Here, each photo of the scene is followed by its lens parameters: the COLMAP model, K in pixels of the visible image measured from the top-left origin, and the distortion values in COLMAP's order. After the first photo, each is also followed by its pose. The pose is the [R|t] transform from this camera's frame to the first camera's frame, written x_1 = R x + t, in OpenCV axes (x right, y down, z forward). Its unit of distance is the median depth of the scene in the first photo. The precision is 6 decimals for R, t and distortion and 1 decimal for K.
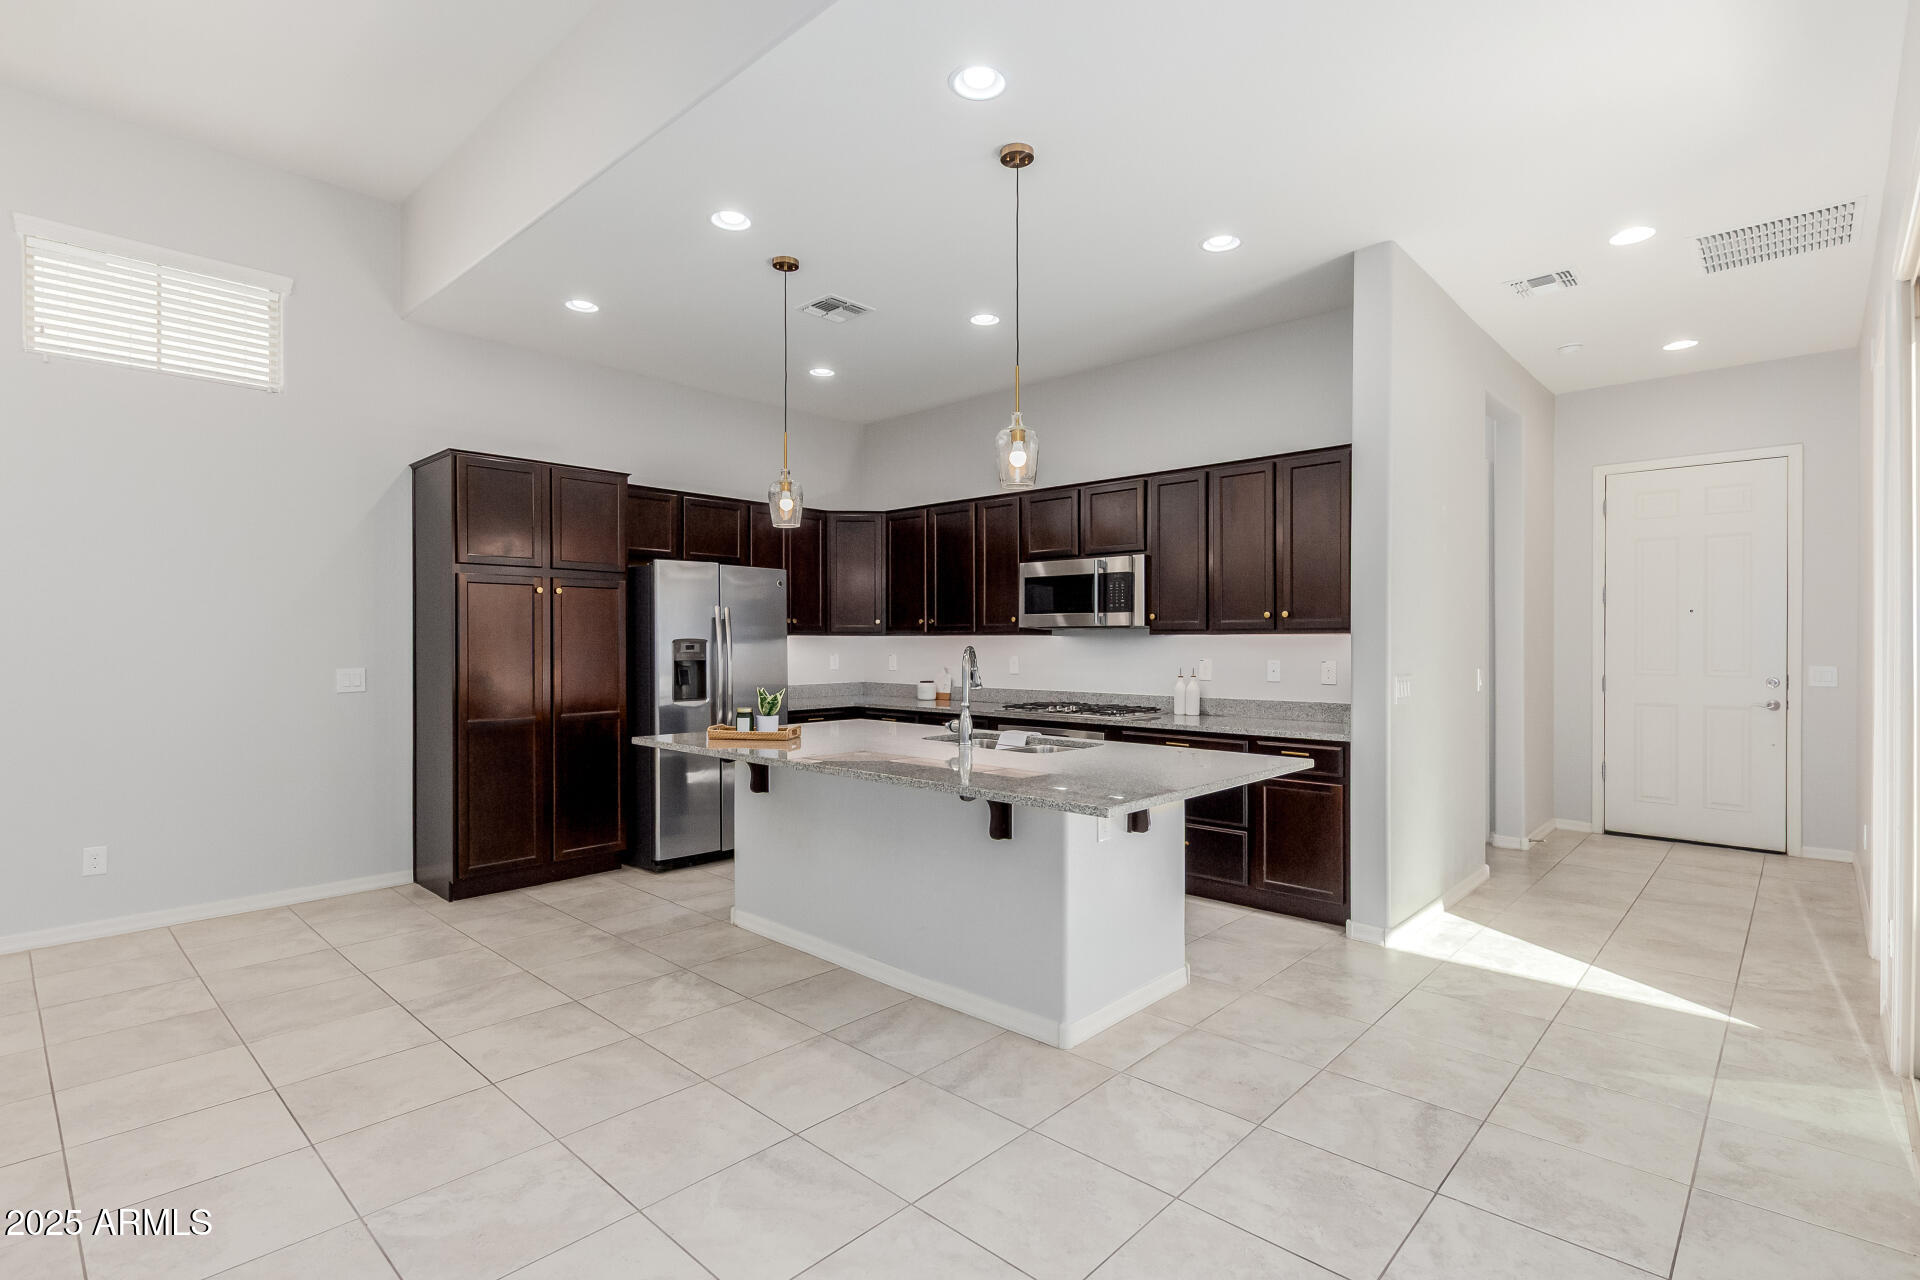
lens RADIAL K [[901.6, 0, 976.1], [0, 901.6, 648.2], [0, 0, 1]] dist [0.011604, -0.001908]
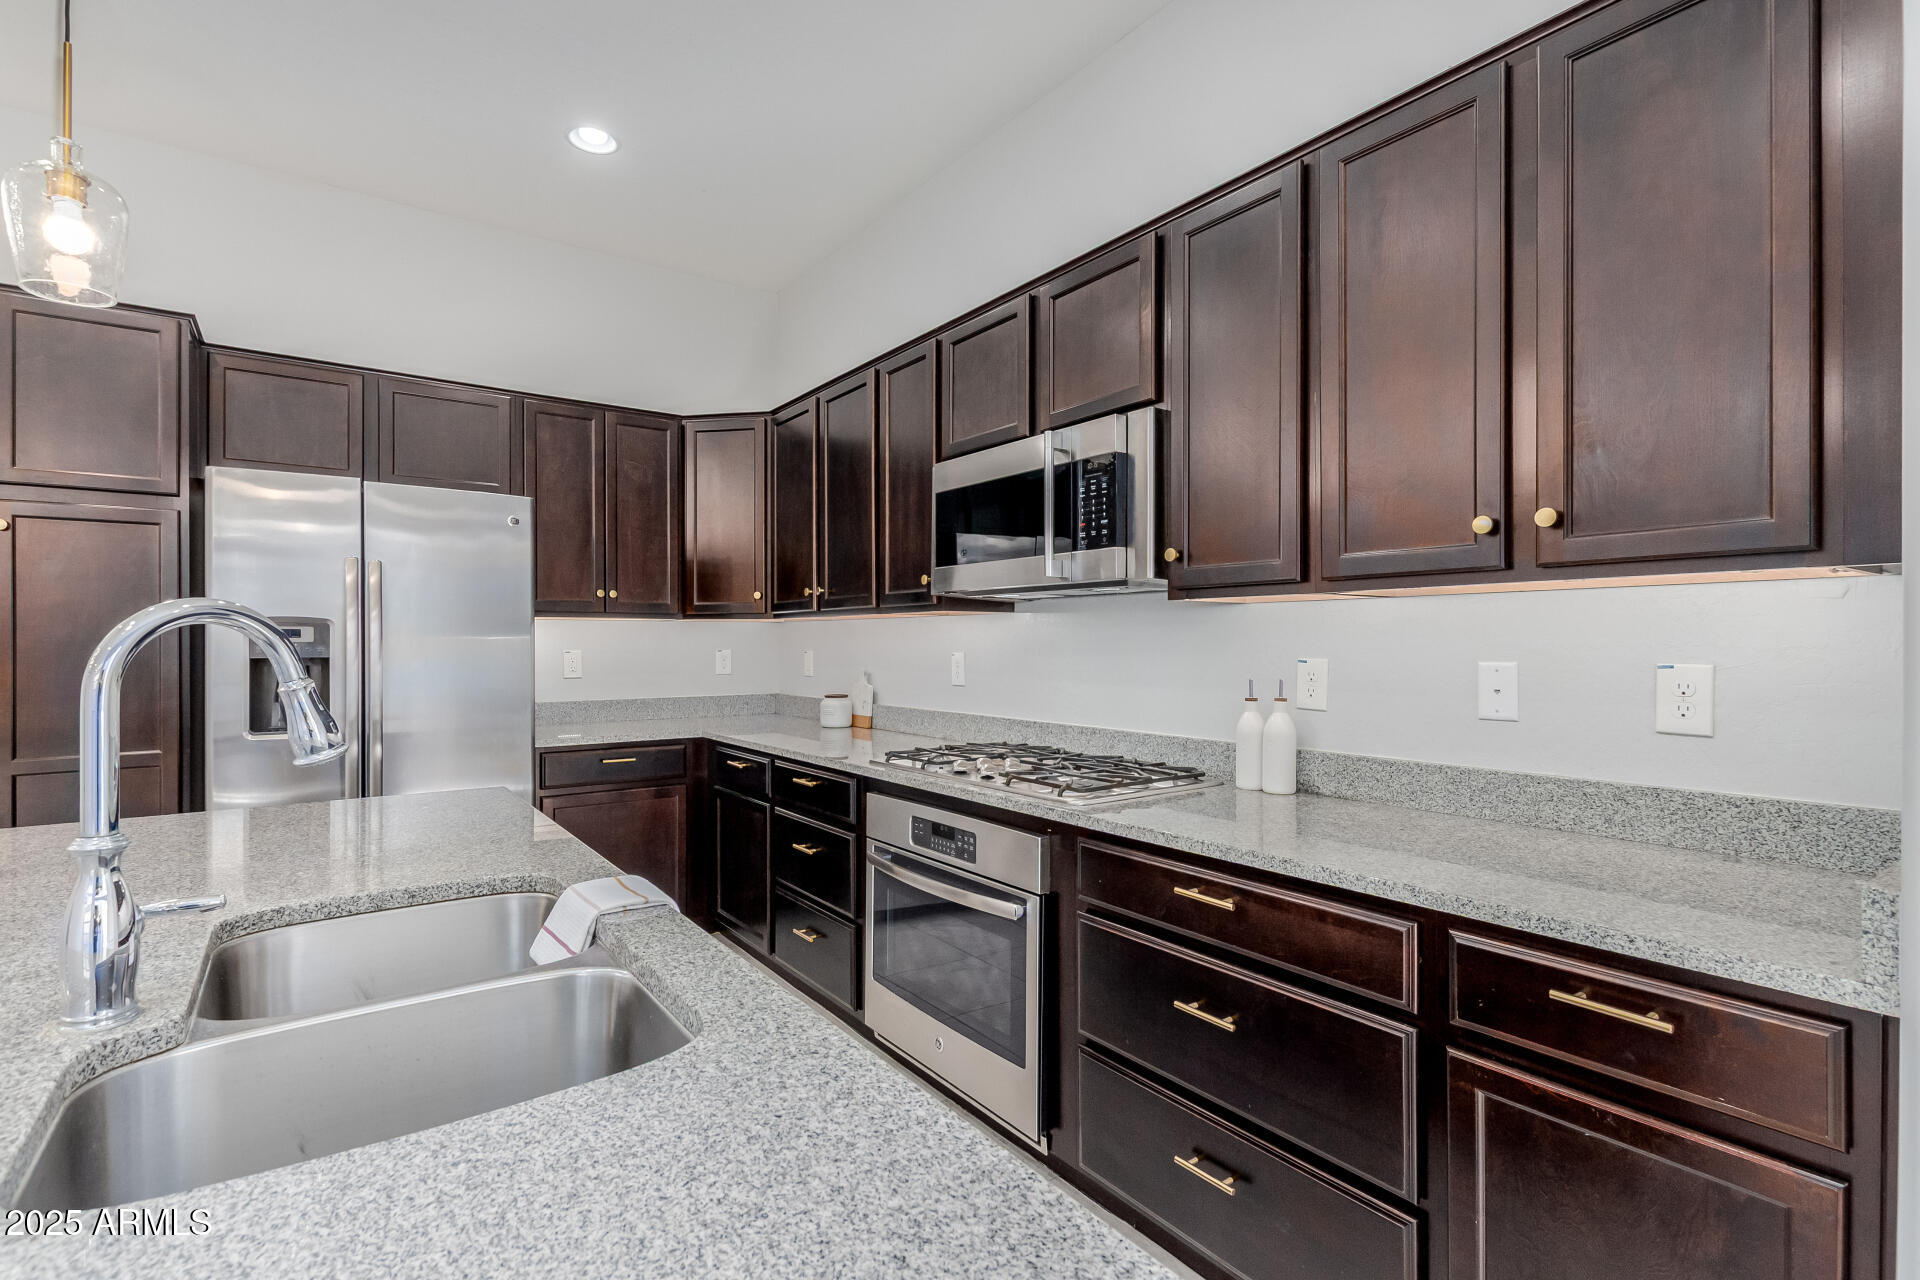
lens RADIAL K [[879.1, 0, 953.8], [0, 879.1, 647.0], [0, 0, 1]] dist [0.004715, -0.000653]
pose [[0.979133, 0.000208, -0.203220, 0.177615], [-0.000498, 0.999999, -0.001375, 0.007594], [0.203220, 0.001448, 0.979132, 0.577364]]
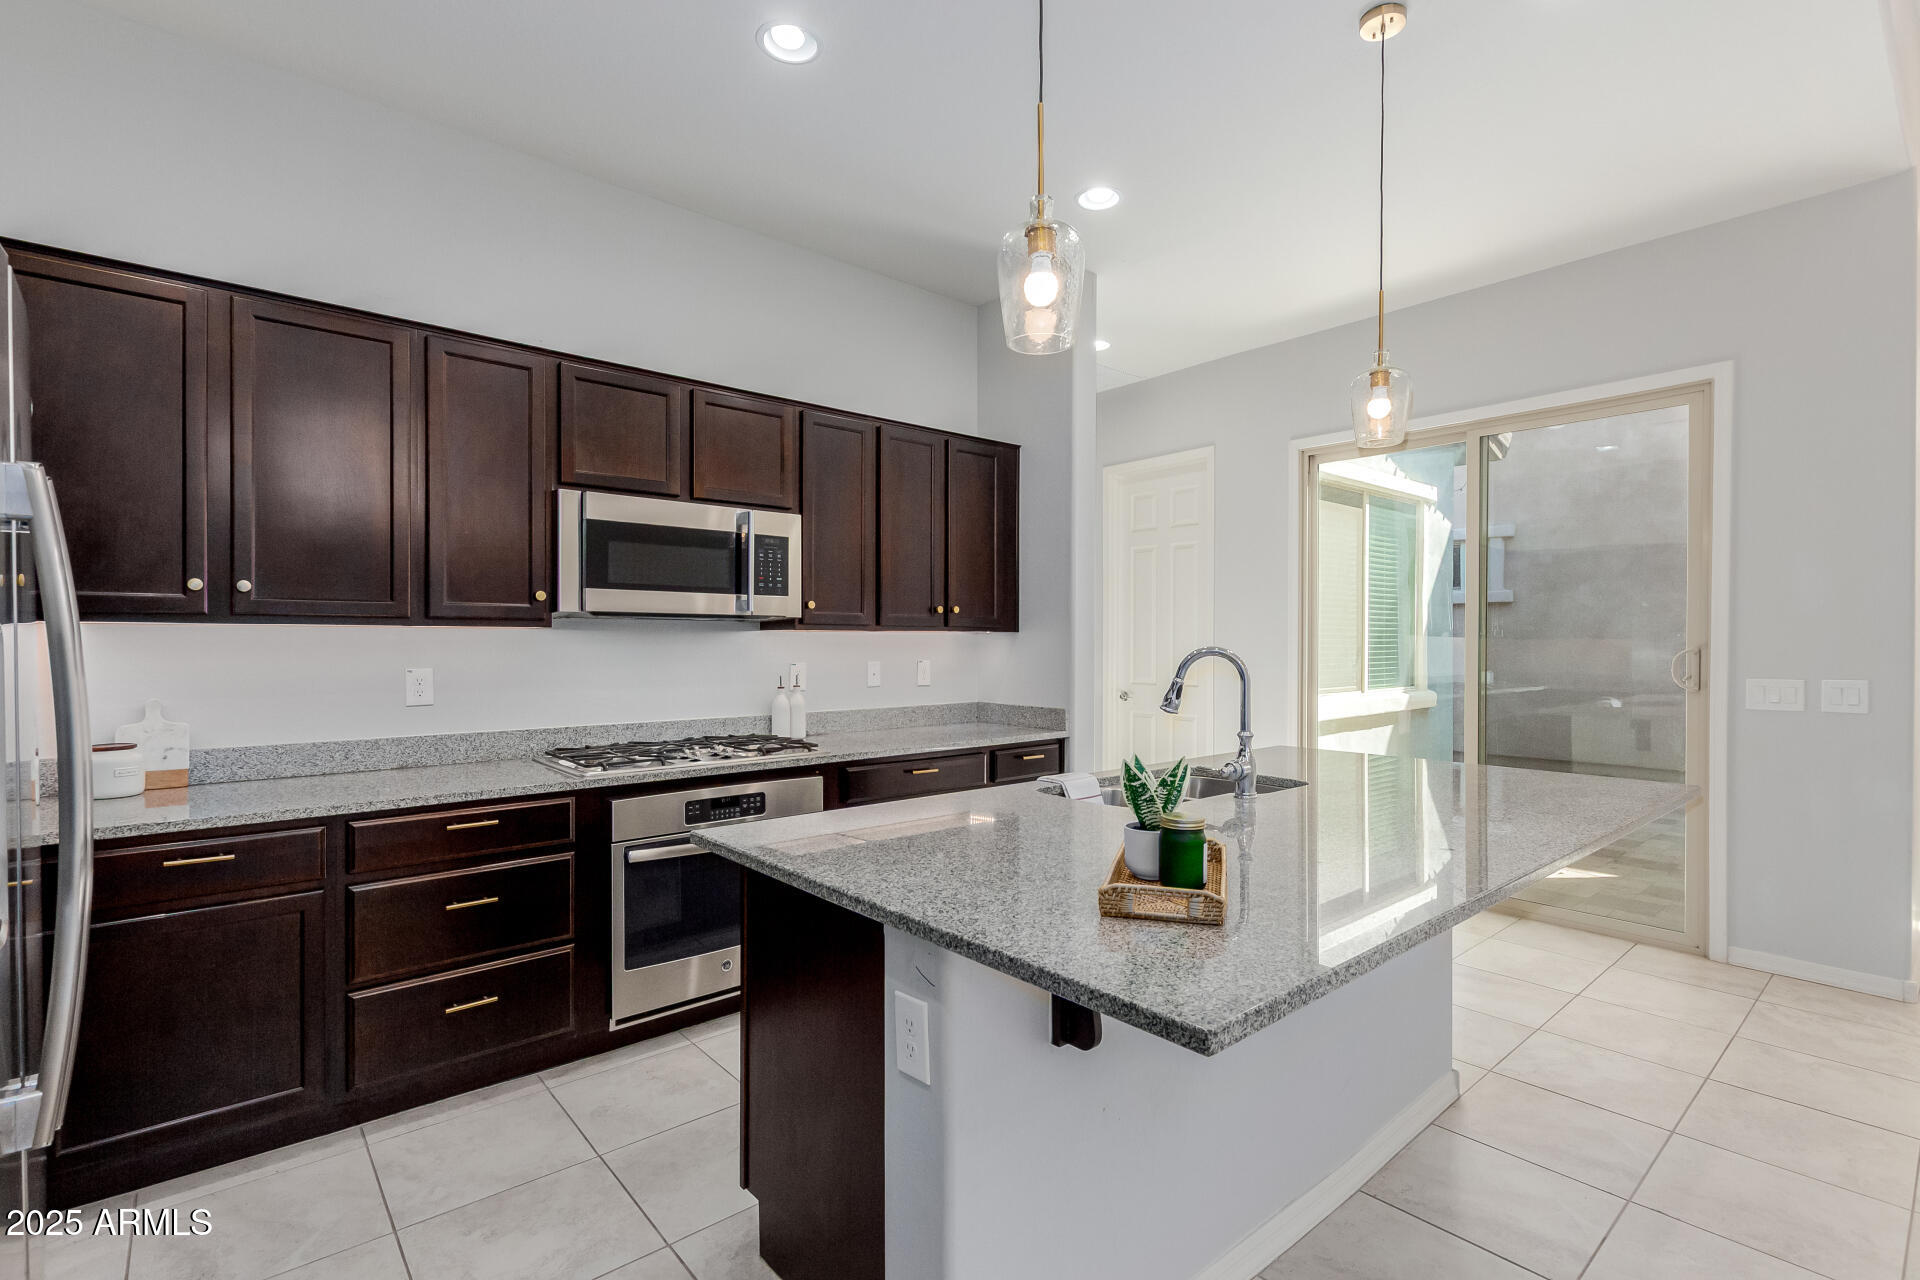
lens RADIAL K [[879.1, 0, 954.2], [0, 879.1, 642.1], [0, 0, 1]] dist [0.004715, -0.000653]
pose [[0.122522, -0.000544, 0.992466, -0.476224], [0.006315, 0.999980, -0.000232, -0.004417], [-0.992446, 0.006296, 0.122523, 0.790659]]
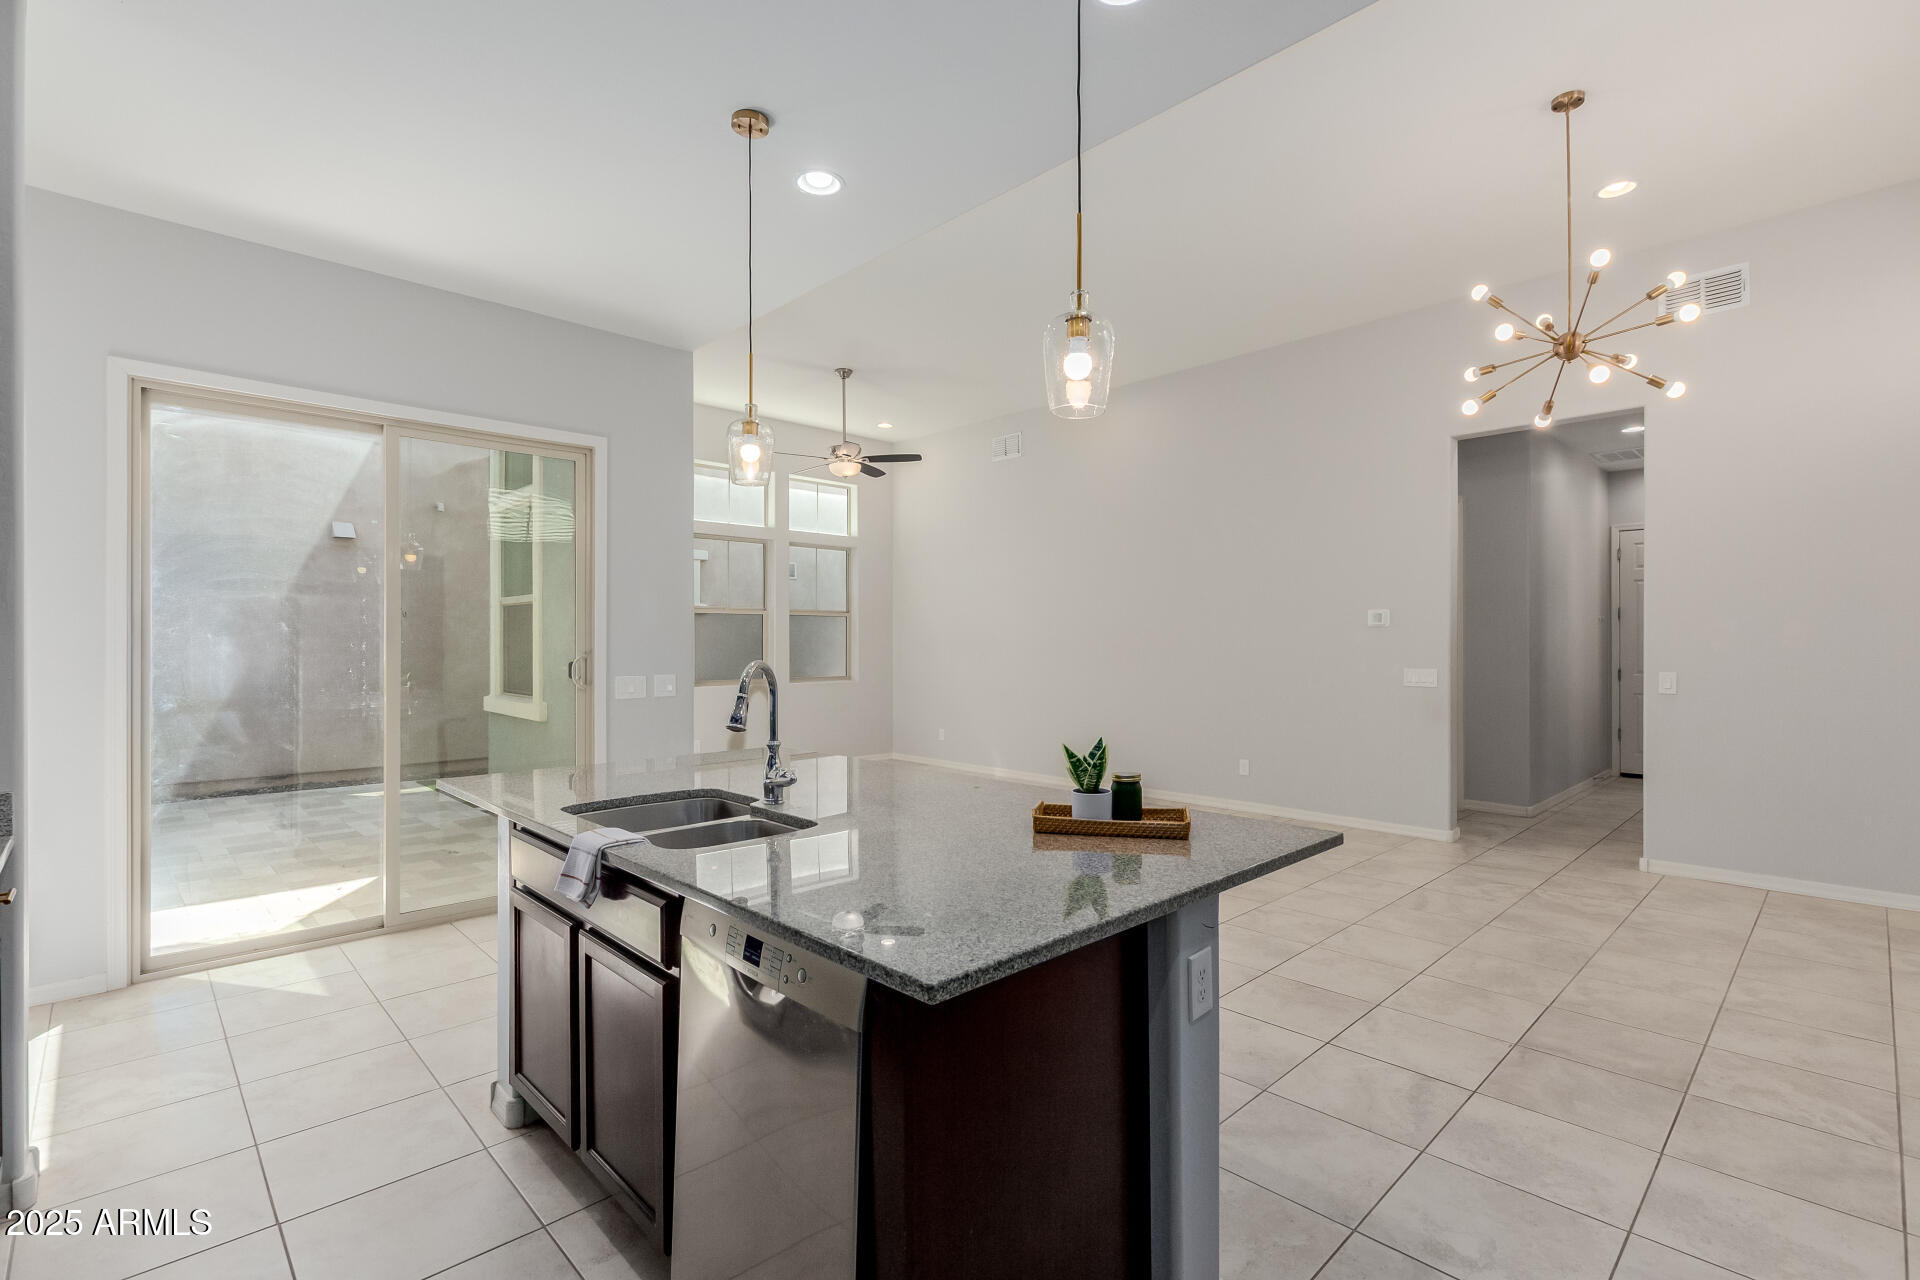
lens RADIAL K [[878.4, 0, 976.2], [0, 878.4, 636.7], [0, 0, 1]] dist [0.001200, -0.000734]
pose [[-0.998763, 0.001454, 0.049713, -0.144105], [0.001535, 0.999998, 0.001608, -0.014849], [-0.049710, 0.001682, -0.998762, 1.170499]]
